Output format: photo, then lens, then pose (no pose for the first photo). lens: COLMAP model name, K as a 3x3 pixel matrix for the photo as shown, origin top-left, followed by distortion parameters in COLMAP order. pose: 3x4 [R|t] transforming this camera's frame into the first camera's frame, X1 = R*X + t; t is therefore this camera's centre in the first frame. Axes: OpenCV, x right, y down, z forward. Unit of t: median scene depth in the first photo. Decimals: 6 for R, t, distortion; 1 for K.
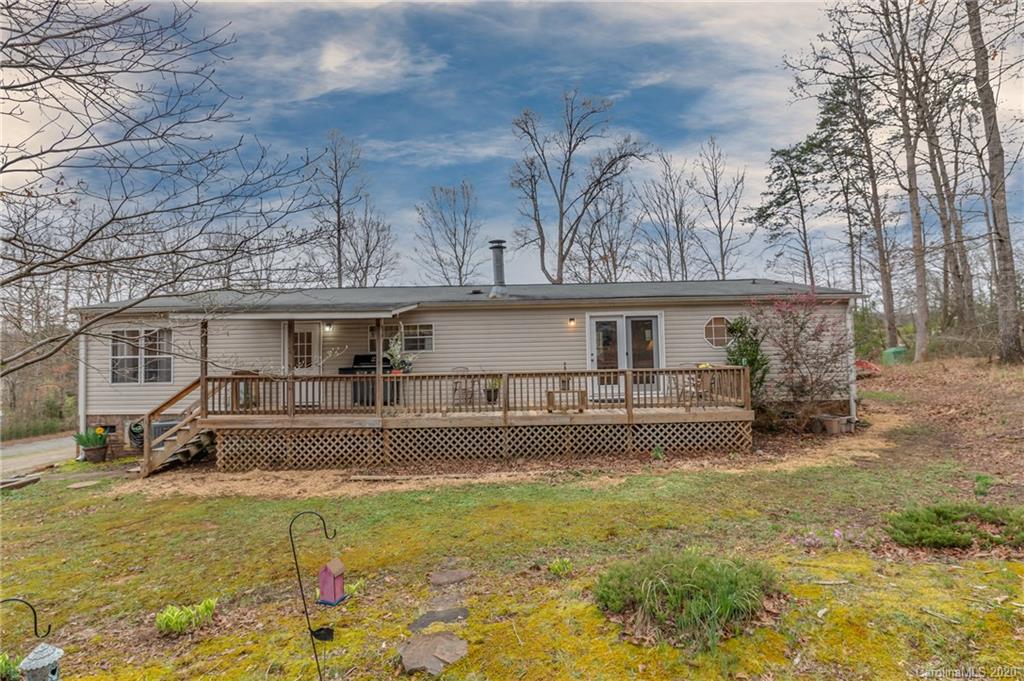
lens RADIAL K [[452.3, 0, 483.8], [0, 452.3, 333.7], [0, 0, 1]] dist [-0.006916, -0.001982]
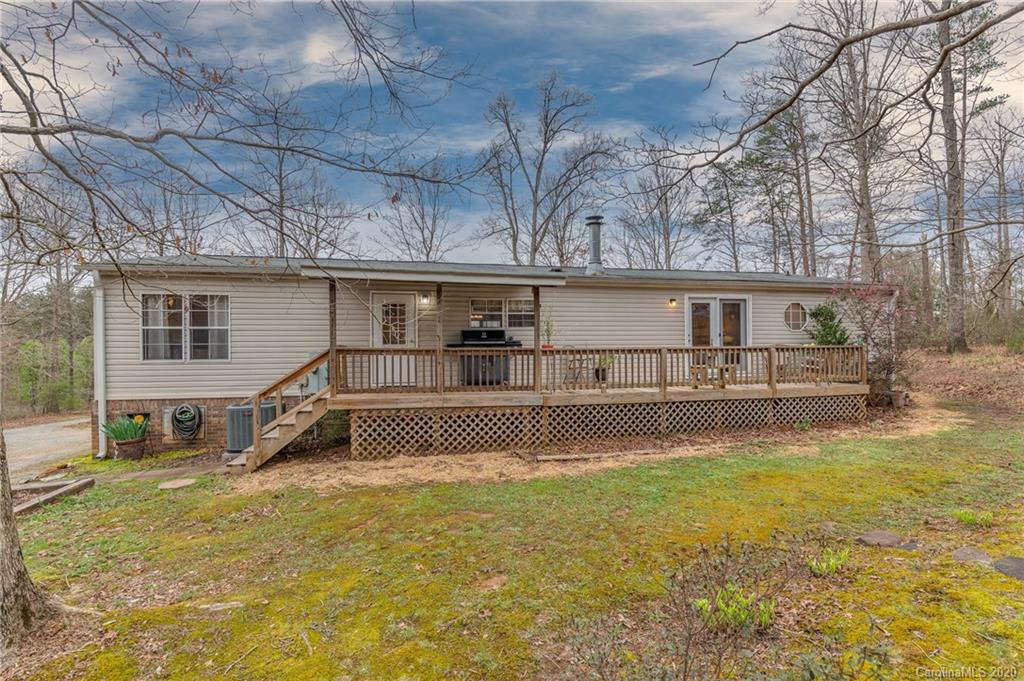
lens RADIAL K [[452.3, 0, 512.0], [0, 452.3, 341.0], [0, 0, 1]] dist [-0.006916, -0.001982]
pose [[0.976960, 0.016206, 0.212808, -0.481994], [-0.023129, 0.999280, 0.030086, 0.049860], [-0.212167, -0.034315, 0.976631, 0.114497]]
